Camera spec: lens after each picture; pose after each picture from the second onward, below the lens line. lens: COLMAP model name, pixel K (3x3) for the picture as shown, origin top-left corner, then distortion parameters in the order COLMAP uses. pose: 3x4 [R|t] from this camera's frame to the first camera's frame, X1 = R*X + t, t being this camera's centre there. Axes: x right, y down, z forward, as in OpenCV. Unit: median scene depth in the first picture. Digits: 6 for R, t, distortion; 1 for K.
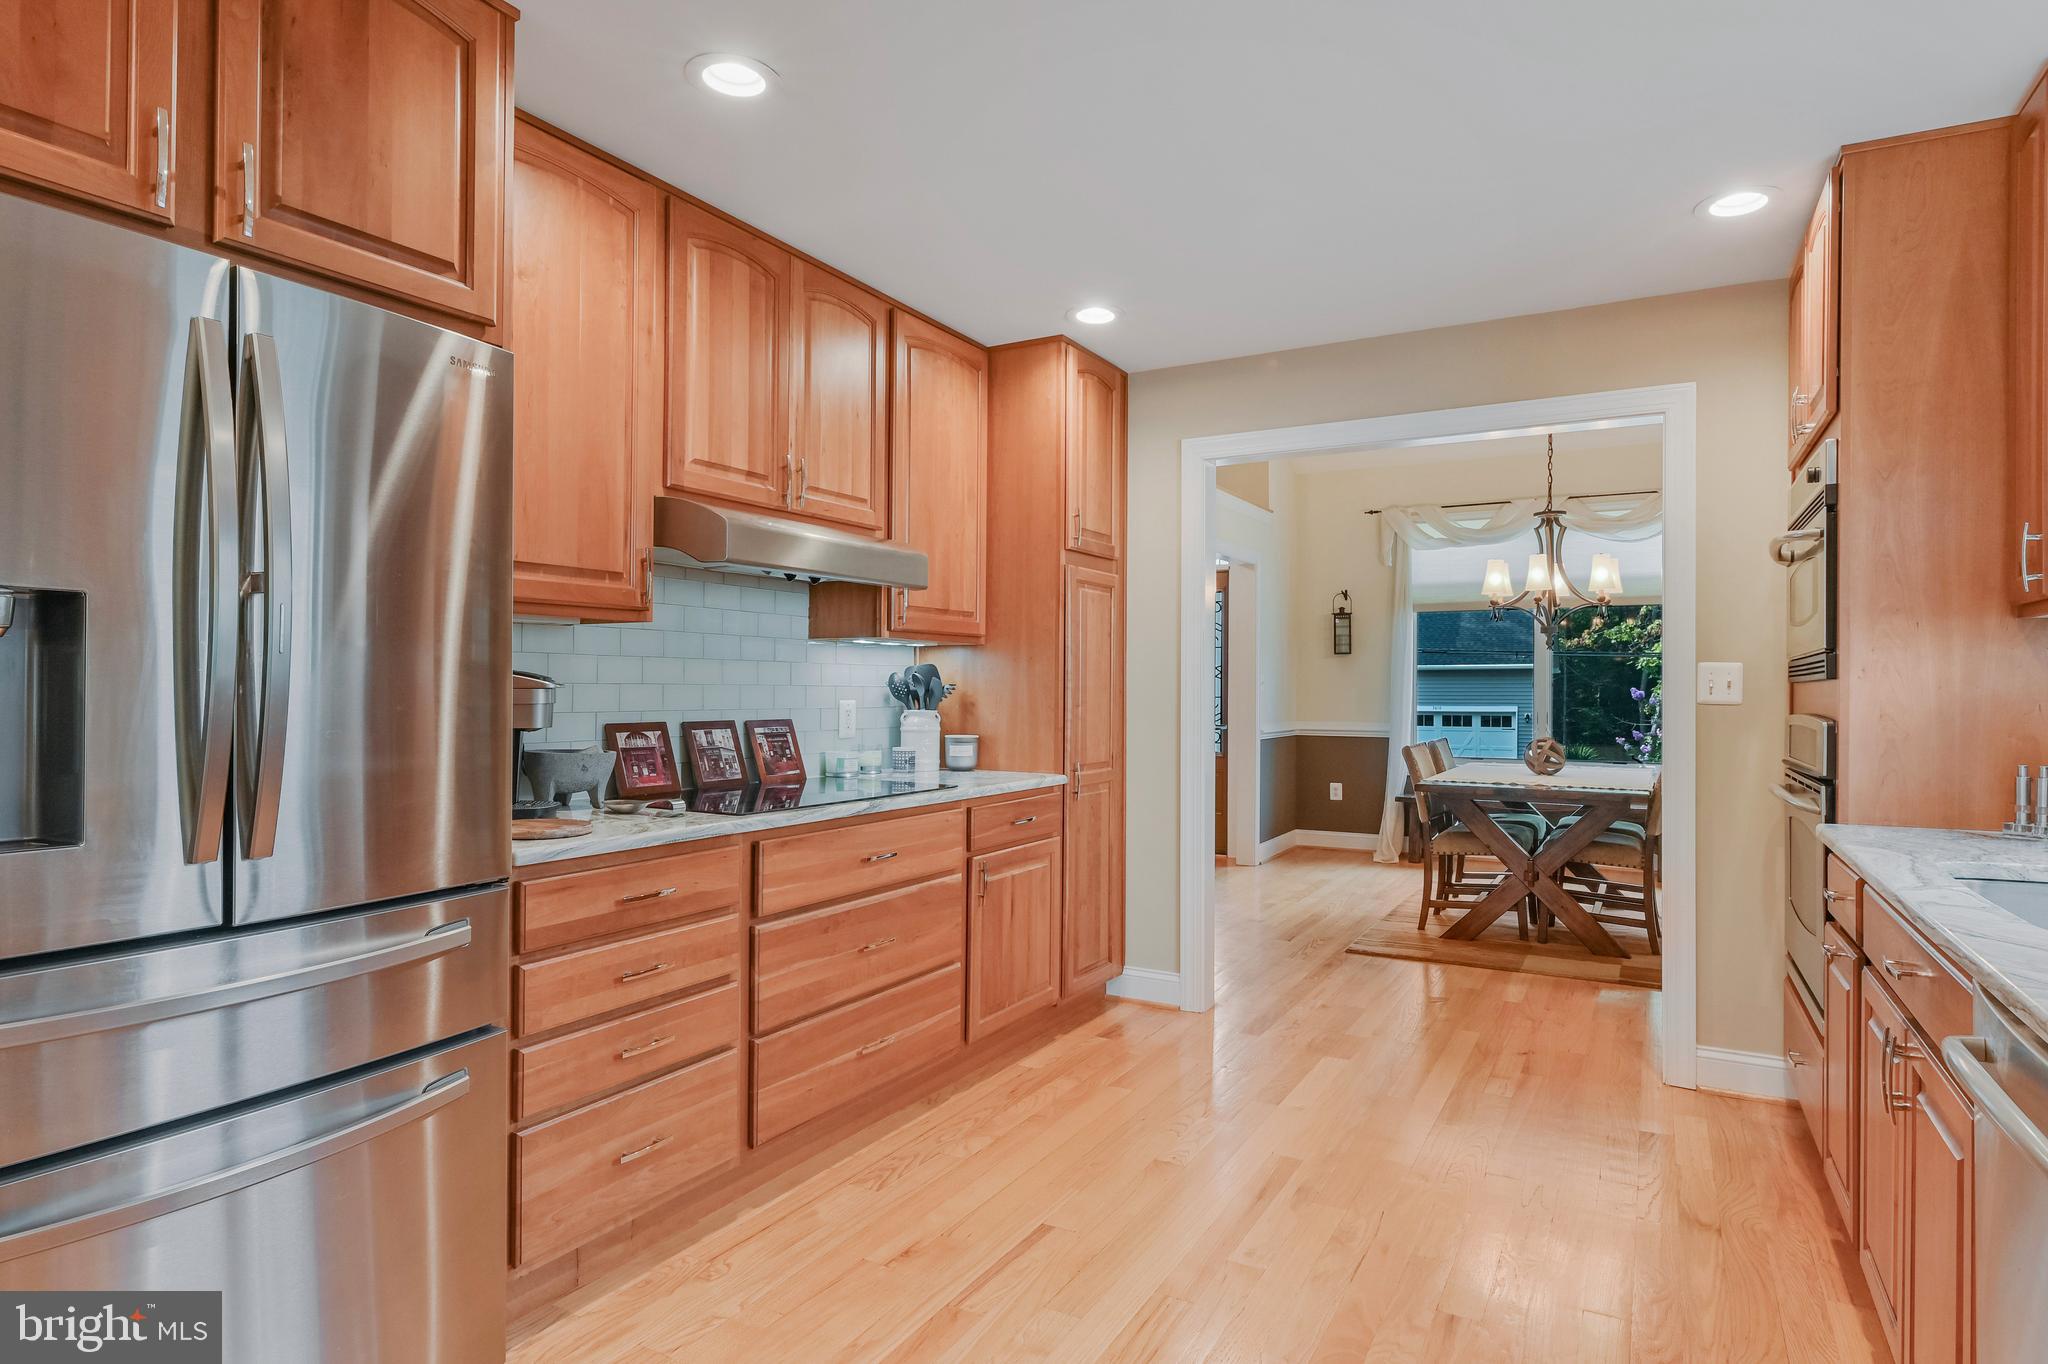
lens RADIAL K [[1130.5, 0, 1013.8], [0, 1130.5, 693.4], [0, 0, 1]] dist [-0.001008, 0.001163]
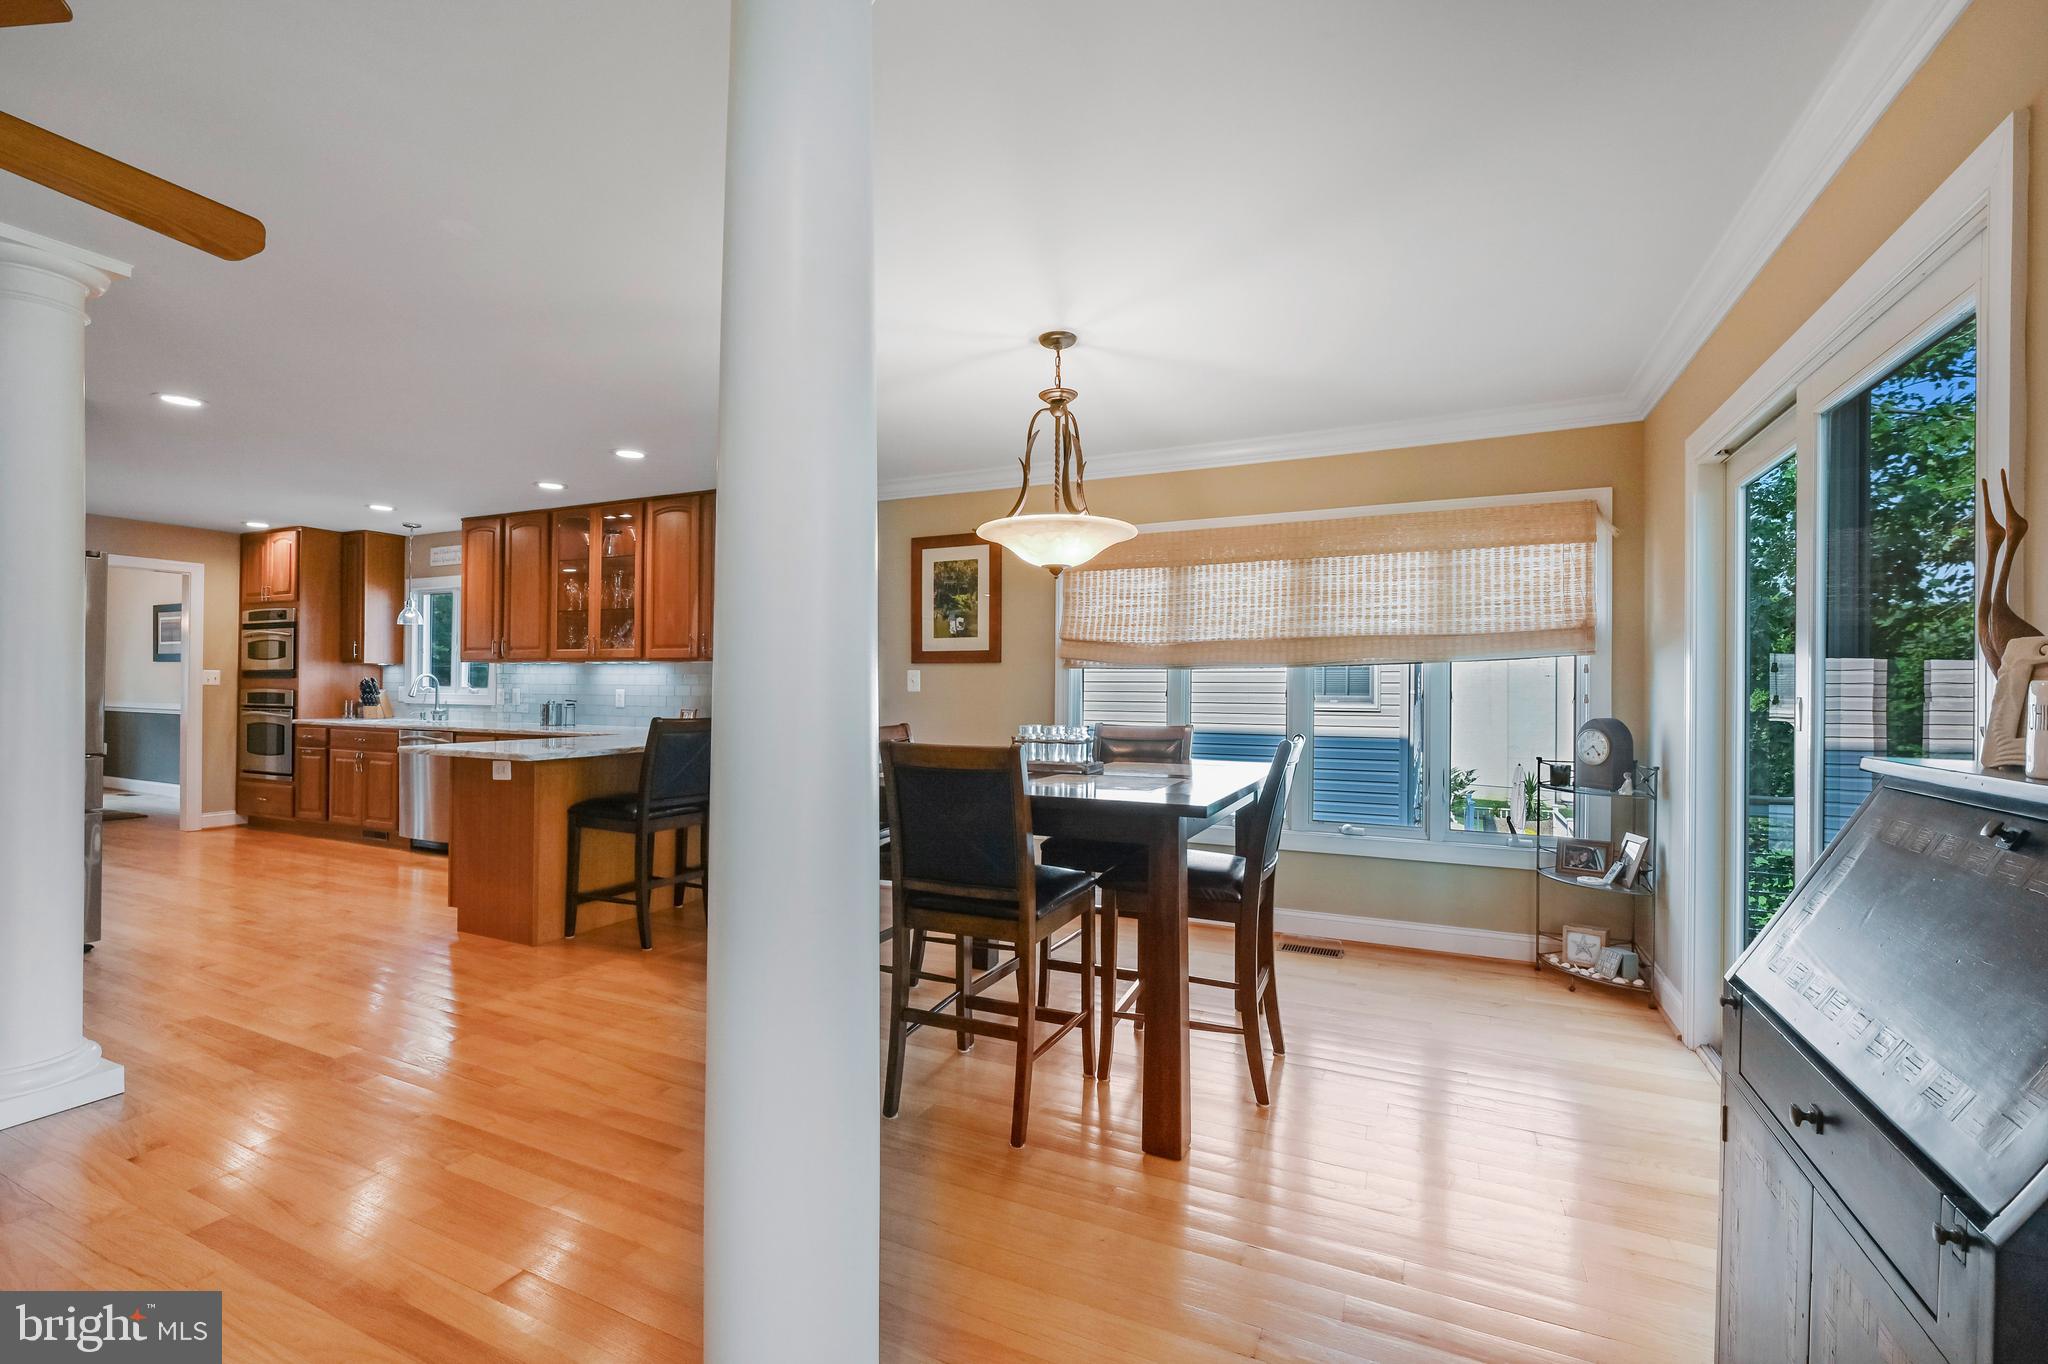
lens RADIAL K [[891.1, 0, 1013.8], [0, 891.1, 682.5], [0, 0, 1]] dist [-0.005744, -0.000442]
pose [[-0.072530, 0.003169, 0.997361, -1.537189], [-0.007712, 0.999963, -0.003738, -0.003641], [-0.997336, -0.007963, -0.072503, -0.716357]]
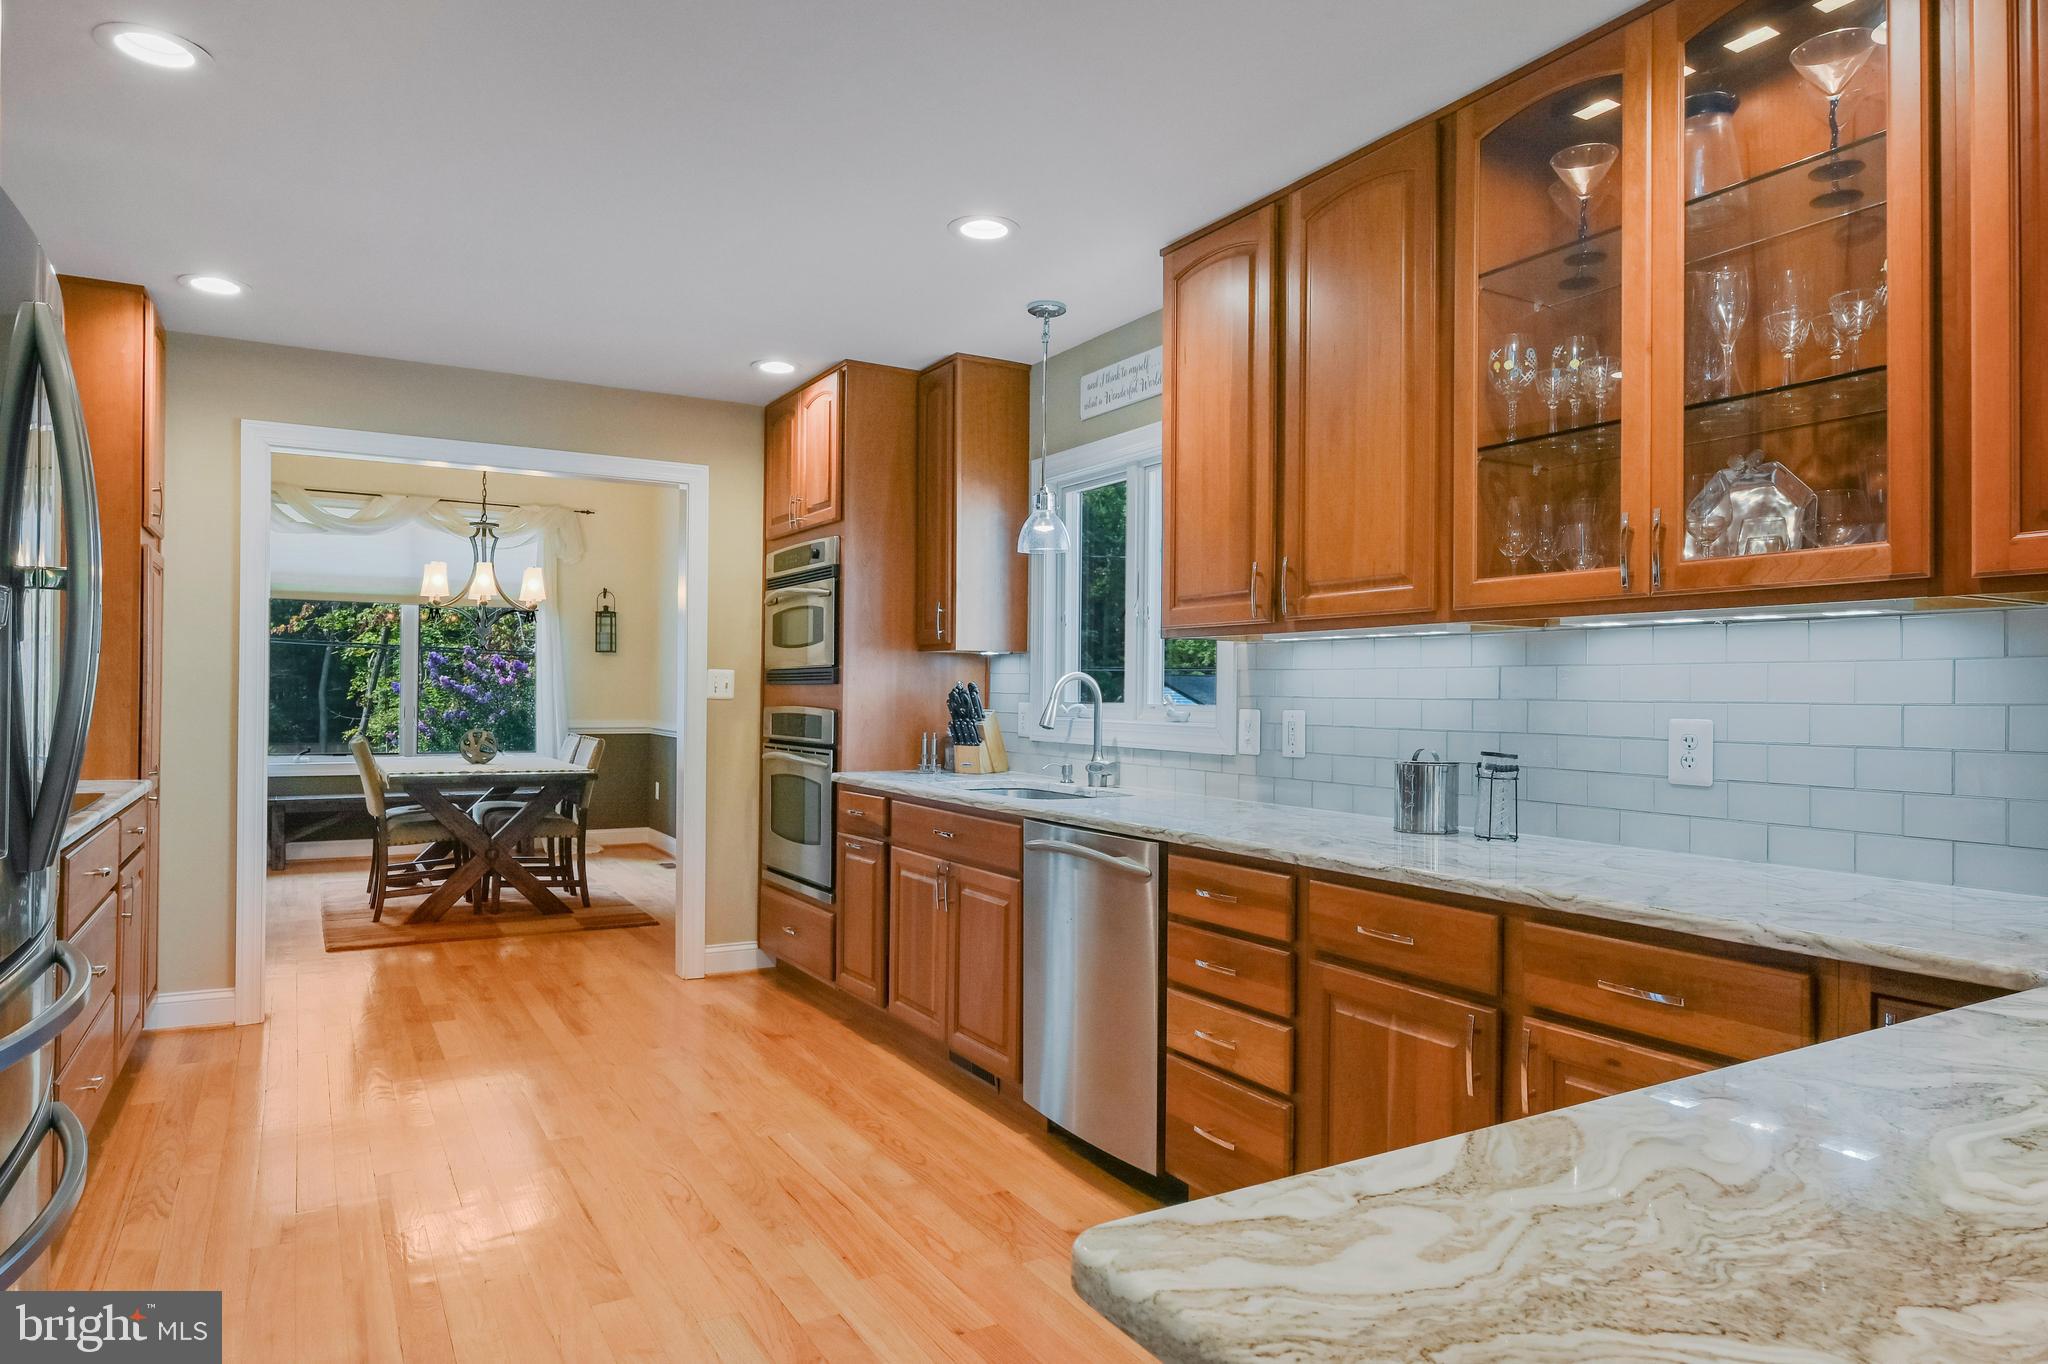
lens RADIAL K [[1295.9, 0, 1015.2], [0, 1295.9, 686.1], [0, 0, 1]] dist [-0.000532, 0.001201]
pose [[0.509677, 0.006020, 0.860345, -0.539555], [-0.006668, 0.999973, -0.003047, -0.003969], [-0.860340, -0.004184, 0.509704, -0.125675]]
